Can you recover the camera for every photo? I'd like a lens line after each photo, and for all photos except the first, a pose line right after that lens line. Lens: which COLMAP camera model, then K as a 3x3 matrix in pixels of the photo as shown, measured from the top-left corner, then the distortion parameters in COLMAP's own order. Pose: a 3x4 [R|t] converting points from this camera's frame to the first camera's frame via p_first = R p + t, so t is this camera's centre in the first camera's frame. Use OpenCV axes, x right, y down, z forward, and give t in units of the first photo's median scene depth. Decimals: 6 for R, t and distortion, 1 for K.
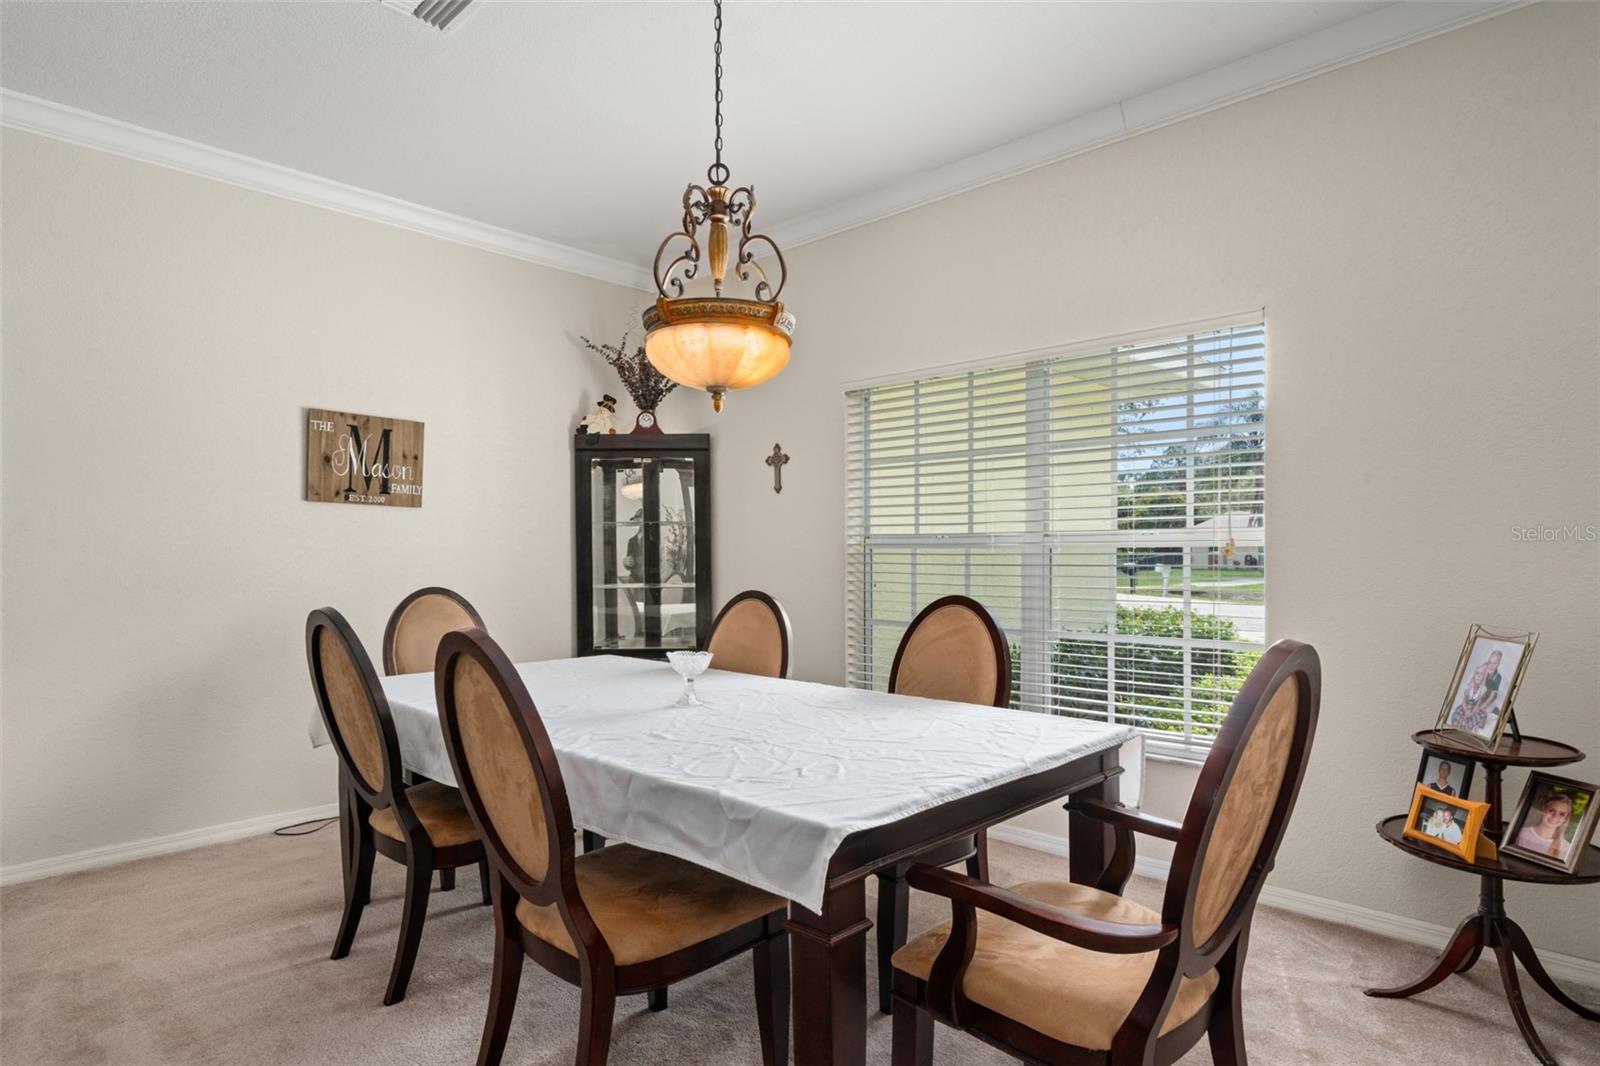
lens RADIAL K [[901.8, 0, 800.9], [0, 901.8, 560.7], [0, 0, 1]] dist [-0.001474, 0.000205]
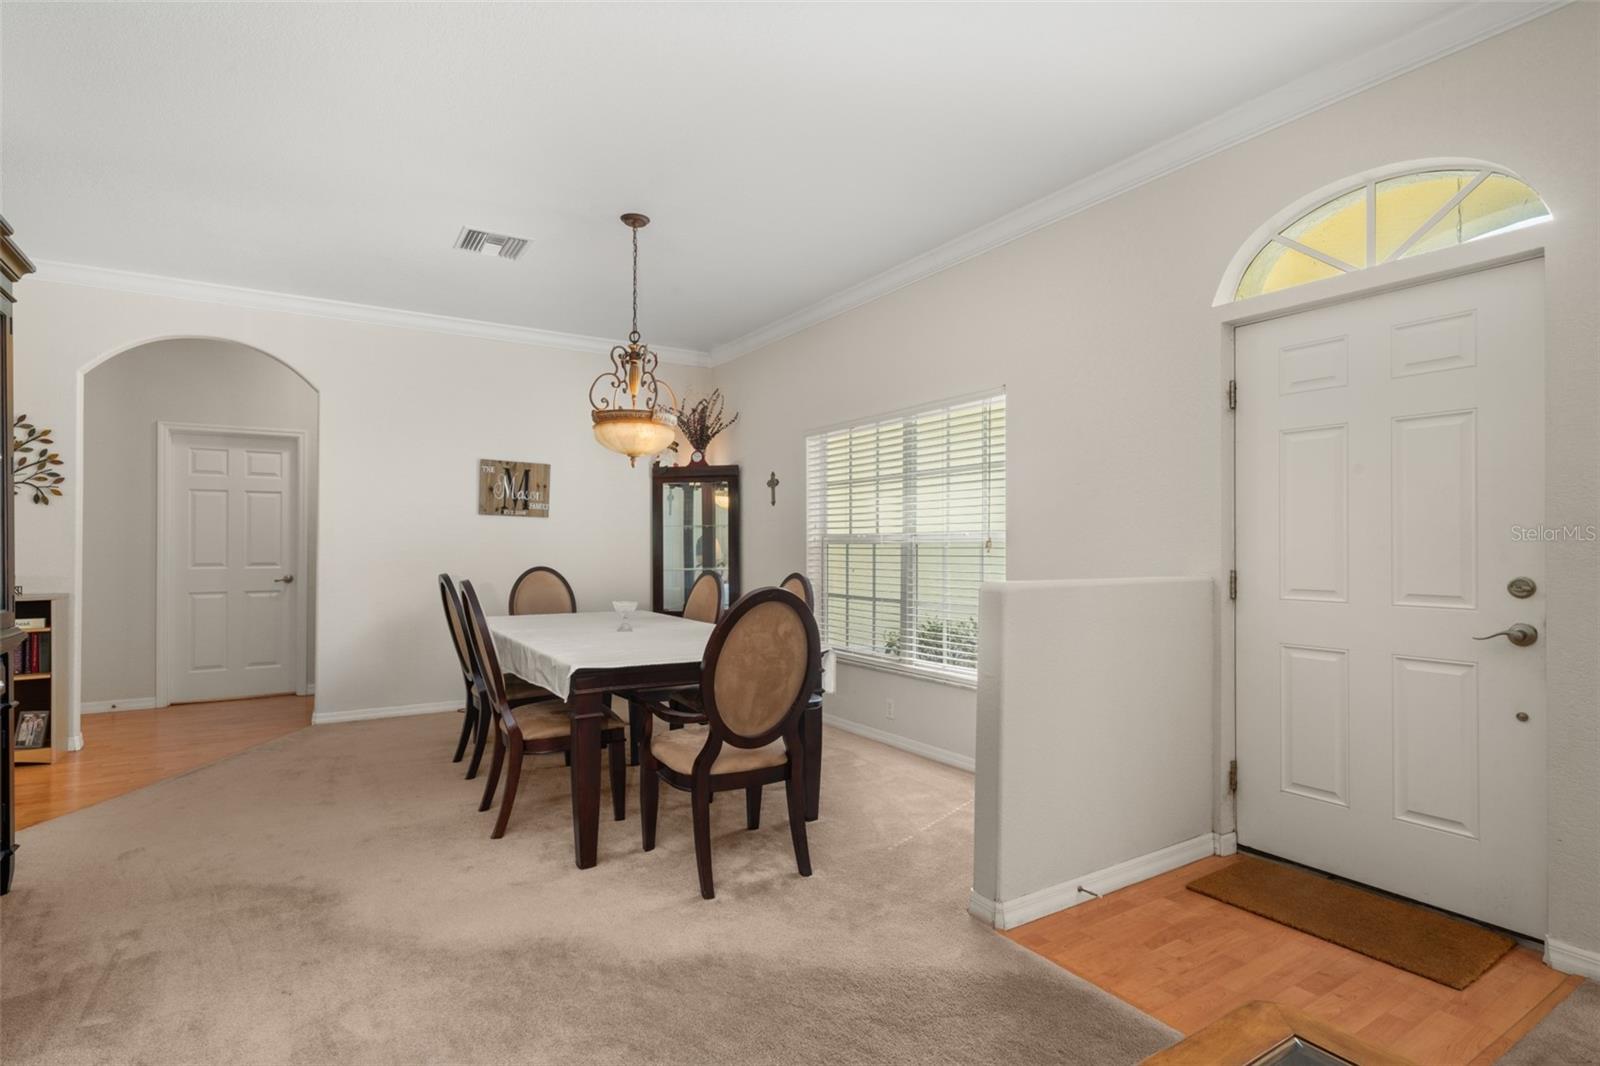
lens RADIAL K [[790.6, 0, 773.5], [0, 790.6, 539.5], [0, 0, 1]] dist [0.000063, -0.000601]
pose [[0.966423, 0.001404, -0.256954, 0.338966], [-0.006184, 0.999822, -0.017799, 0.002824], [0.256884, 0.018790, 0.966260, -0.263818]]
